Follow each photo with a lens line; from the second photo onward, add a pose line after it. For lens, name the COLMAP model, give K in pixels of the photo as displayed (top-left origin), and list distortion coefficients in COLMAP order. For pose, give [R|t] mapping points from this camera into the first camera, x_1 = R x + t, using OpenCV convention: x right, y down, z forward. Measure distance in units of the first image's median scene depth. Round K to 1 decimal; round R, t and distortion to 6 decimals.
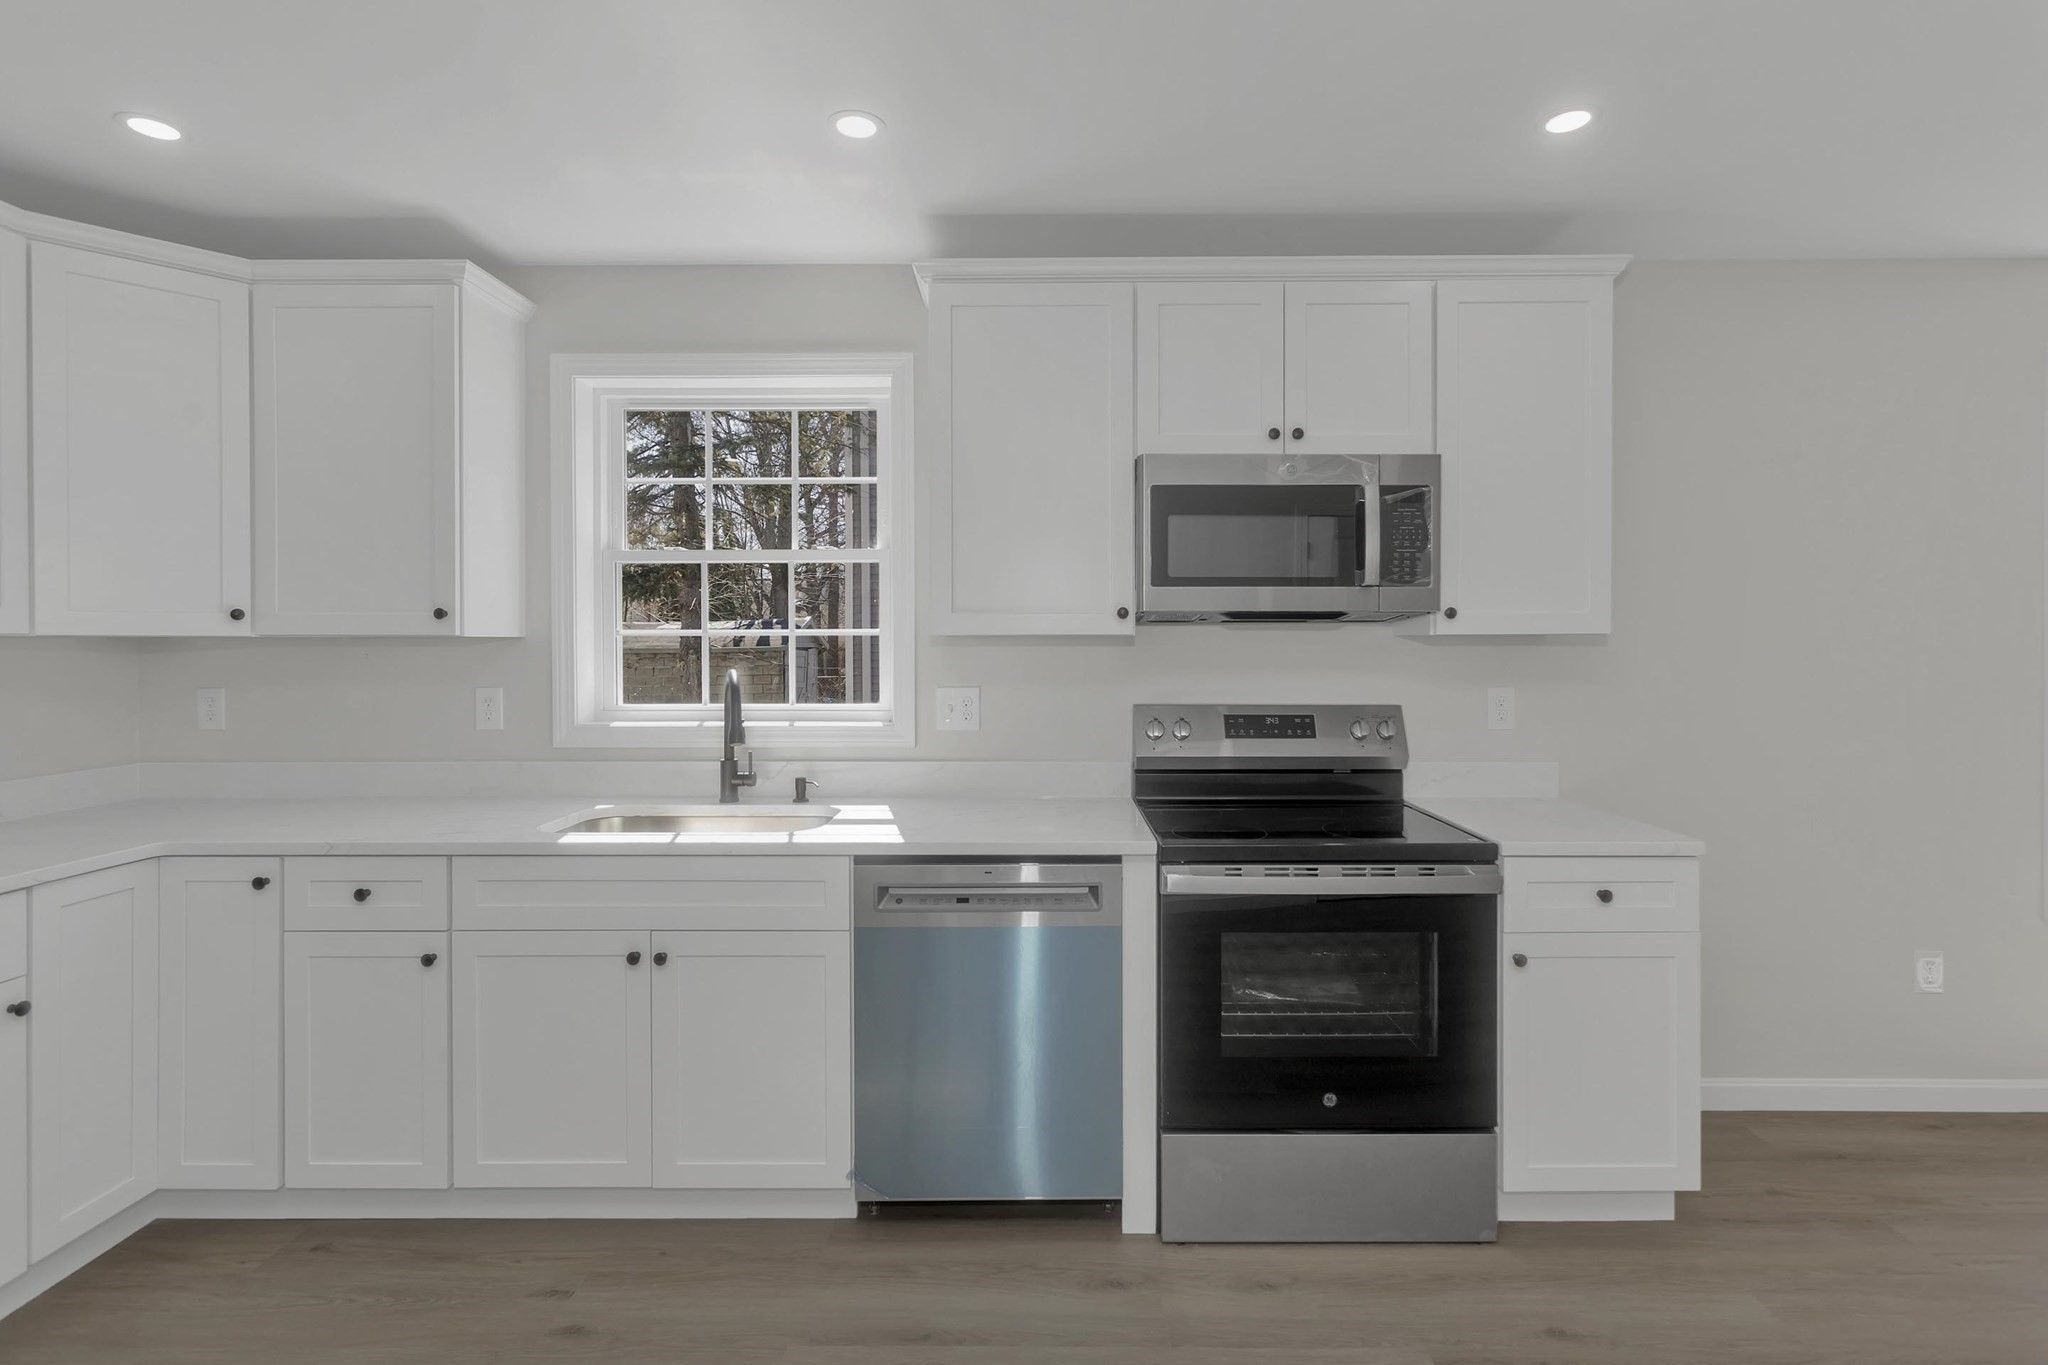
lens RADIAL K [[1088.9, 0, 1023.9], [0, 1088.9, 650.7], [0, 0, 1]] dist [0.002634, 0.000240]
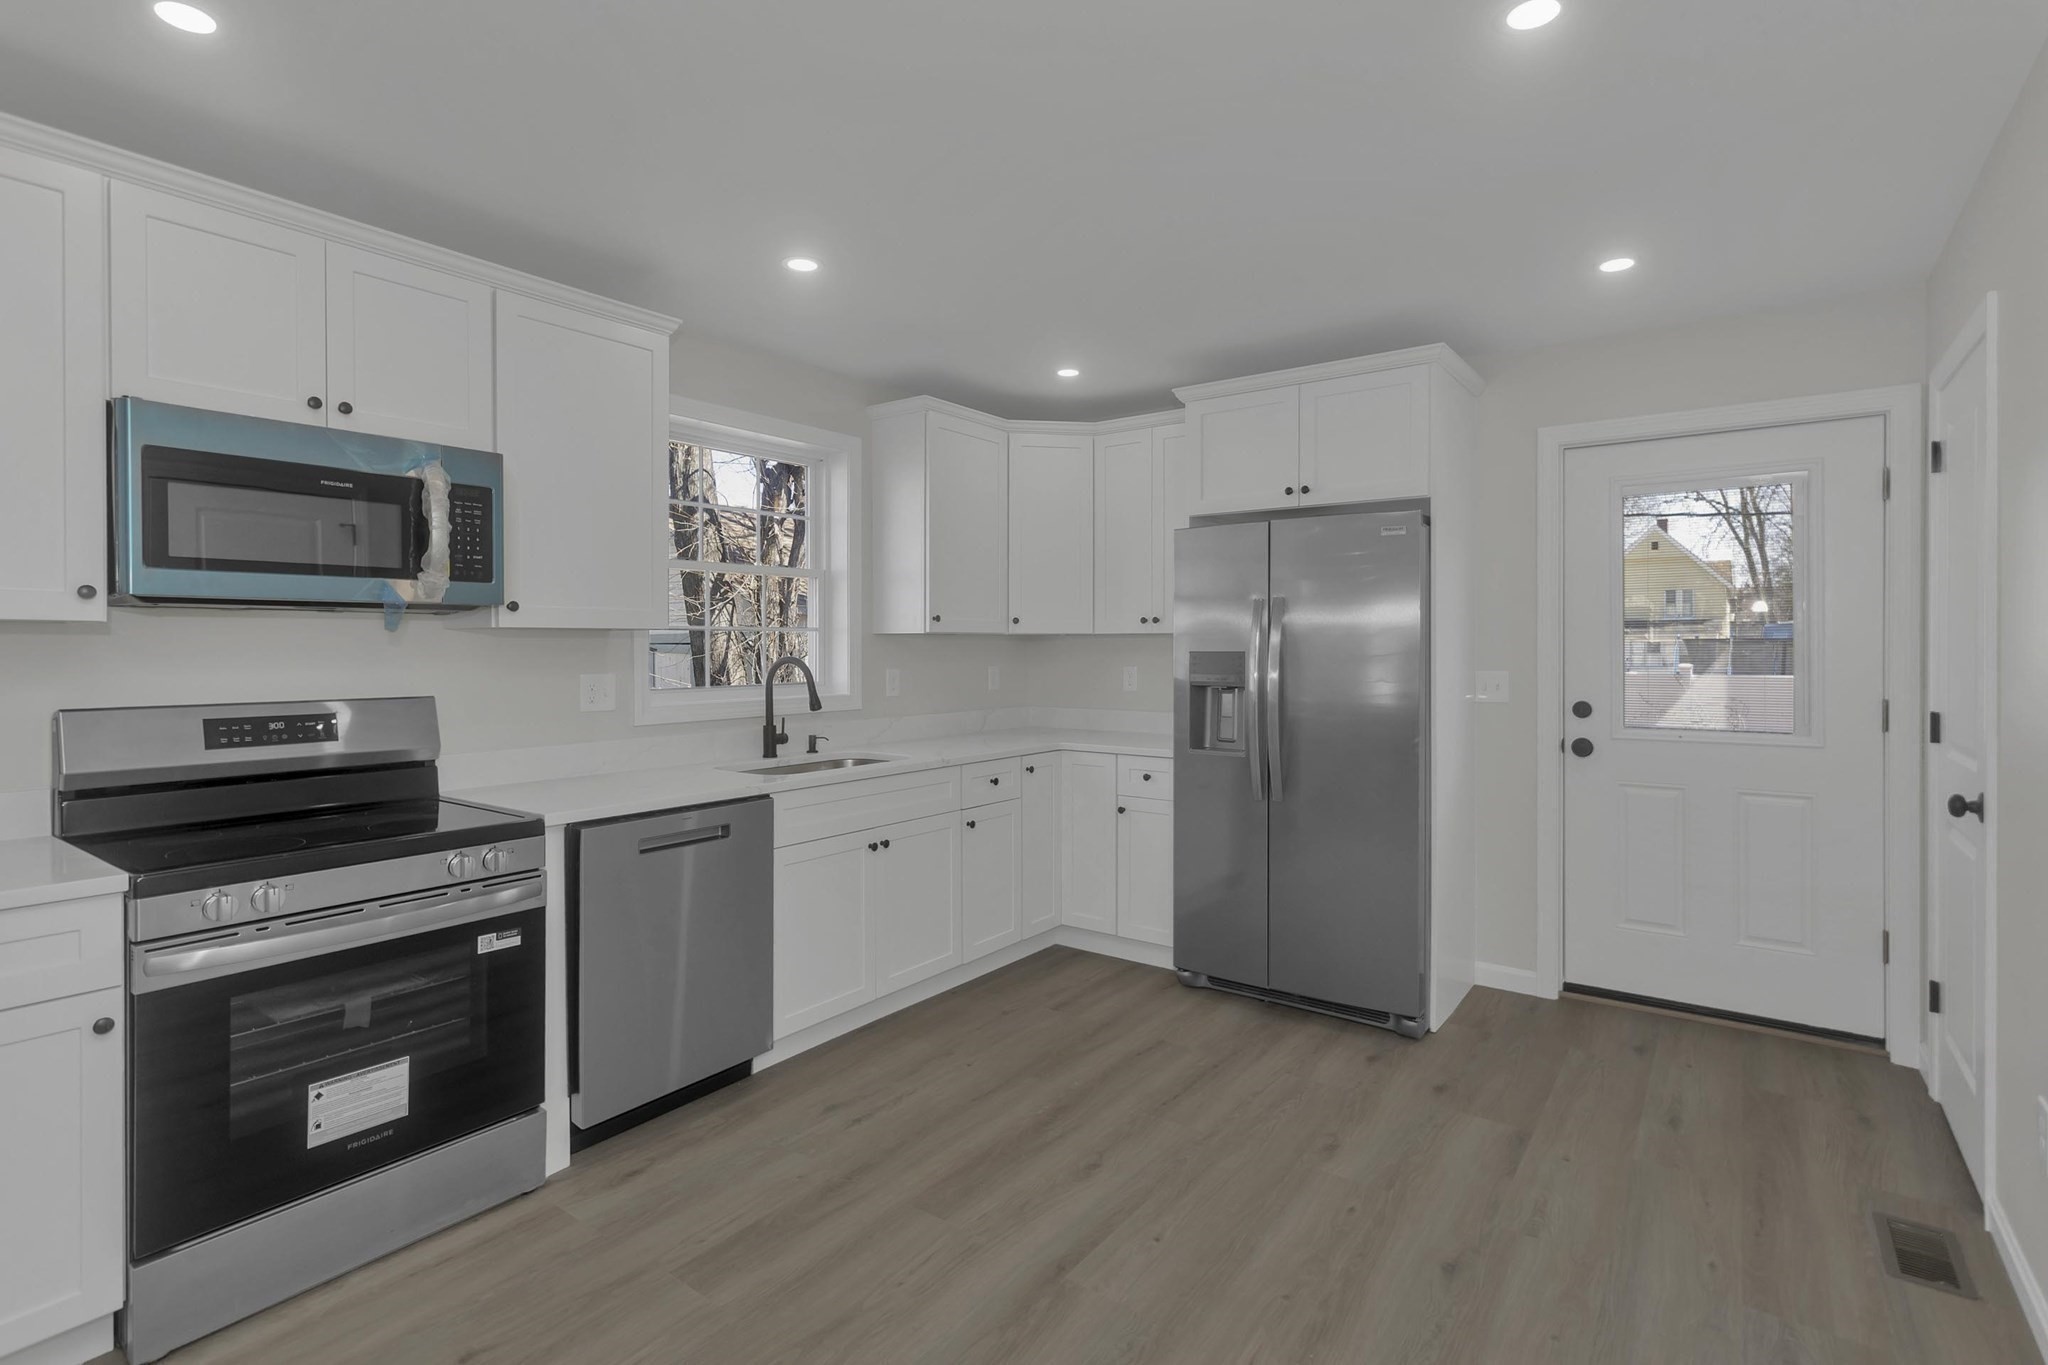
lens RADIAL K [[1088.9, 0, 1023.9], [0, 1088.9, 650.7], [0, 0, 1]] dist [0.002634, 0.000240]
pose [[0.548879, -0.002038, 0.835899, -0.211139], [-0.004413, 0.999976, 0.005336, 0.000325], [-0.835890, -0.006617, 0.548857, 0.003070]]
